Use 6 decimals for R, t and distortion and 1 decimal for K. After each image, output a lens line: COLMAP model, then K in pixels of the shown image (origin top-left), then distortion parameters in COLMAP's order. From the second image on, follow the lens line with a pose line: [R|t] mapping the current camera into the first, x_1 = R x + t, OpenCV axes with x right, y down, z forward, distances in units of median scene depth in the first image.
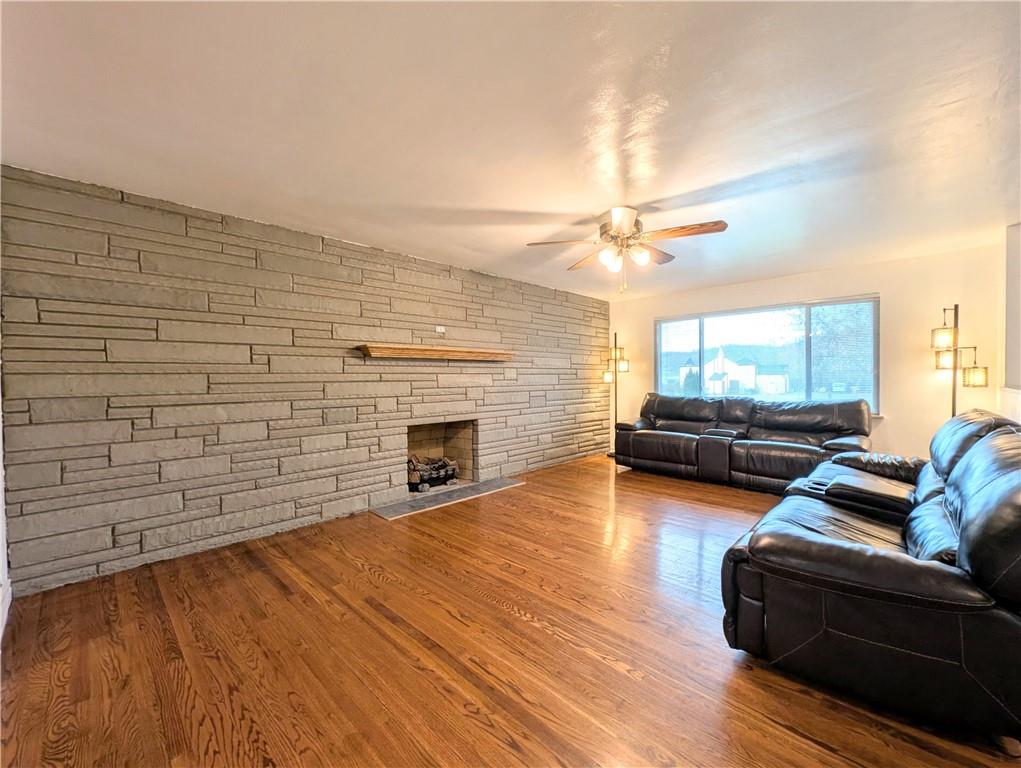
lens RADIAL K [[421.2, 0, 509.8], [0, 421.2, 383.7], [0, 0, 1]] dist [-0.000515, -0.000036]
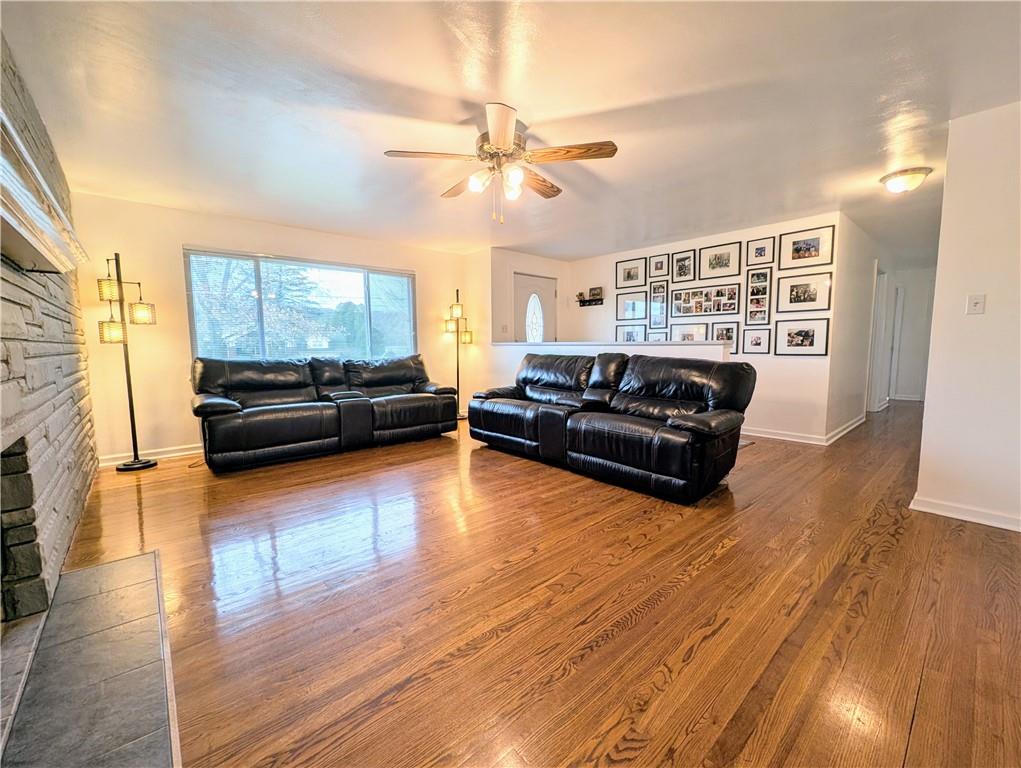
lens RADIAL K [[421.2, 0, 508.6], [0, 421.2, 385.8], [0, 0, 1]] dist [-0.000515, -0.000036]
pose [[0.069597, -0.090274, 0.993482, -0.469133], [0.019992, 0.995823, 0.089086, 0.026383], [-0.997375, 0.013661, 0.071111, 0.714779]]
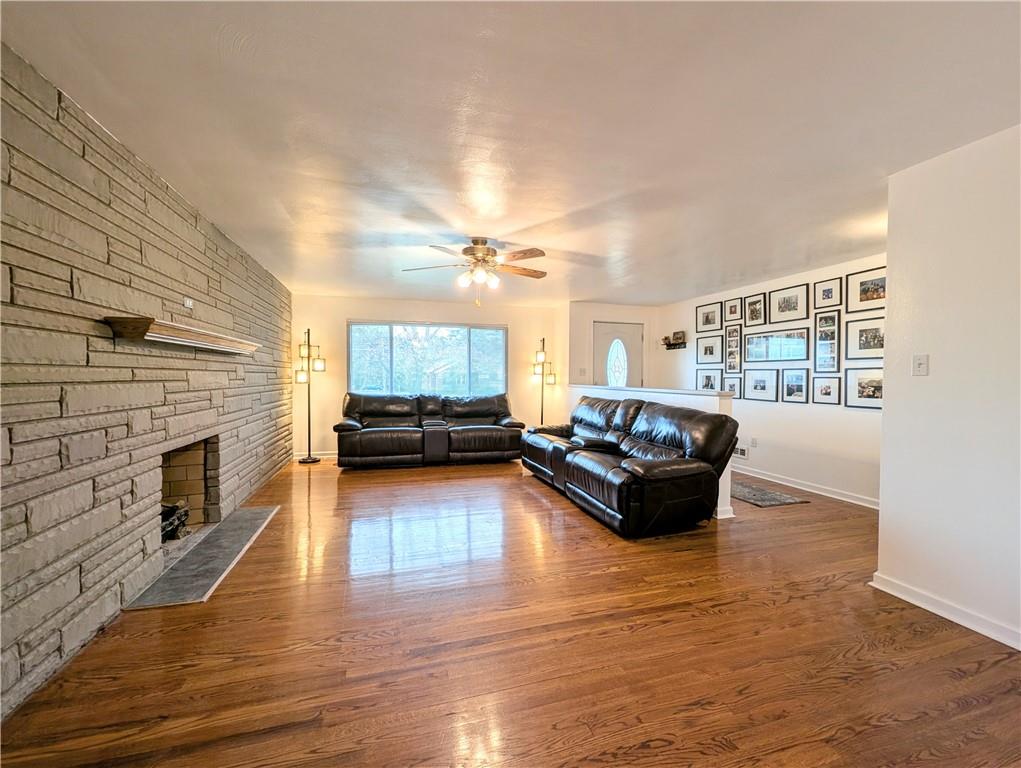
lens RADIAL K [[421.2, 0, 508.9], [0, 421.2, 383.8], [0, 0, 1]] dist [-0.000515, -0.000036]
pose [[0.482753, -0.005073, 0.875742, -0.568107], [0.002948, 0.999987, 0.004168, -0.003643], [-0.875752, 0.000569, 0.482762, 0.270431]]
